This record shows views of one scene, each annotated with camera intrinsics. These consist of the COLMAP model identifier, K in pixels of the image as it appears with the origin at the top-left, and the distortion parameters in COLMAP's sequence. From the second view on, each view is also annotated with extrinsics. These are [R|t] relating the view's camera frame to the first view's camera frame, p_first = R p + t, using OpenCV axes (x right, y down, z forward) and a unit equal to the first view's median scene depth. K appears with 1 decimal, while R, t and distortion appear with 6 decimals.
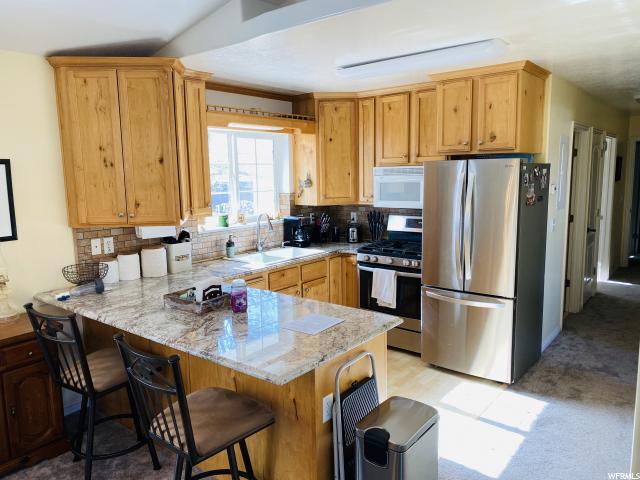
lens RADIAL K [[482.4, 0, 320.0], [0, 482.4, 240.0], [0, 0, 1]] dist [0.028508, -0.041334]
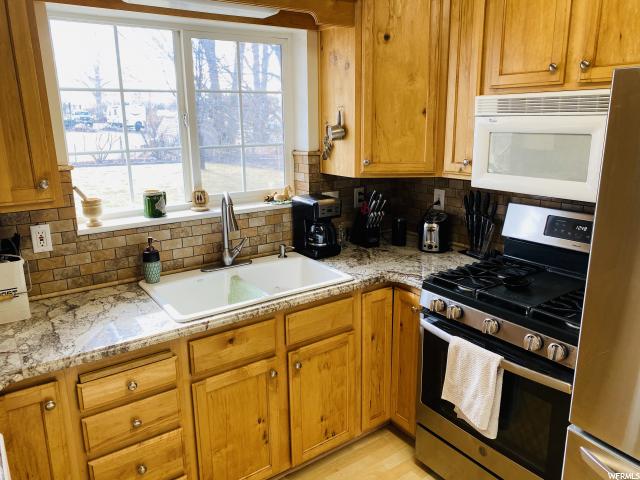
lens RADIAL K [[471.8, 0, 320.0], [0, 471.8, 240.0], [0, 0, 1]] dist [0.004472, -0.090659]
pose [[0.959454, 0.072099, -0.272490, 0.099645], [-0.042571, 0.992709, 0.112769, -0.062465], [0.278634, -0.096596, 0.955527, 0.537176]]
